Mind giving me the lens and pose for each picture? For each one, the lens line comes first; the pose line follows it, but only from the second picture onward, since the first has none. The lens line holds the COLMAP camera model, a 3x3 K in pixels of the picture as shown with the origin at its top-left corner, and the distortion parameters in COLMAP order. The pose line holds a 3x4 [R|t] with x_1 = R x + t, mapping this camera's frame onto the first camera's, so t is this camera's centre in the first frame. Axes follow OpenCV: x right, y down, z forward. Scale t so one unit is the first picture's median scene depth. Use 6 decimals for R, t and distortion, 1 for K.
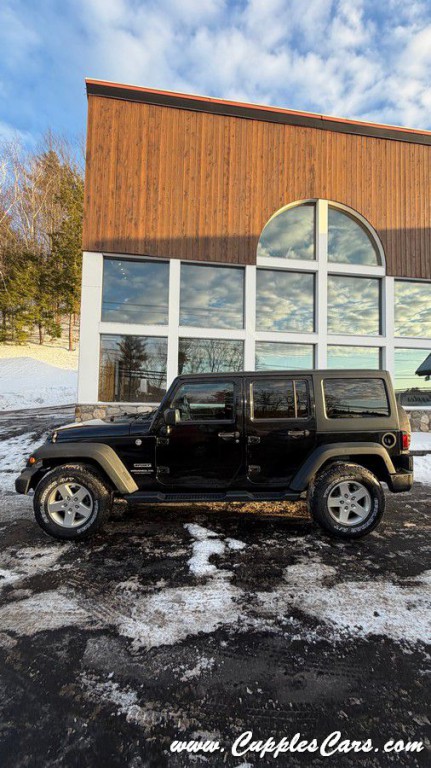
lens RADIAL K [[316.6, 0, 221.4], [0, 316.6, 380.8], [0, 0, 1]] dist [0.002143, 0.000644]
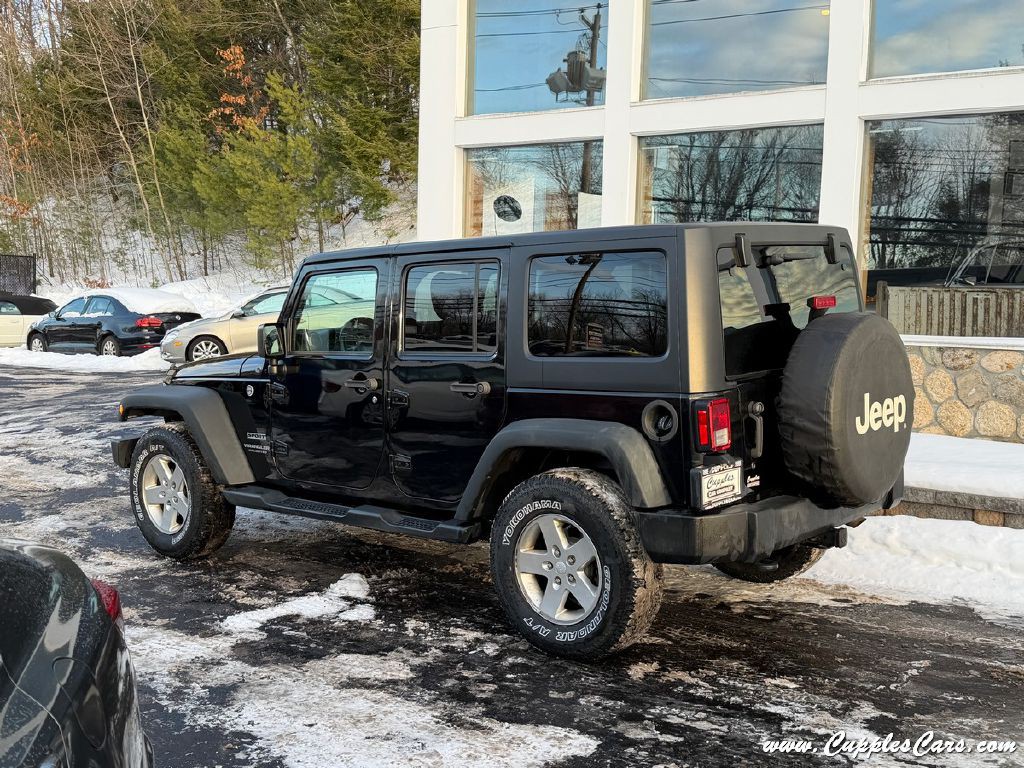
lens RADIAL K [[1121.6, 0, 520.1], [0, 1121.6, 377.6], [0, 0, 1]] dist [0.118288, 0.000000]
pose [[0.748757, 0.042580, -0.661475, 1.223224], [0.026978, 0.995150, 0.094596, 0.011813], [0.662295, -0.088675, 0.743977, -0.057267]]
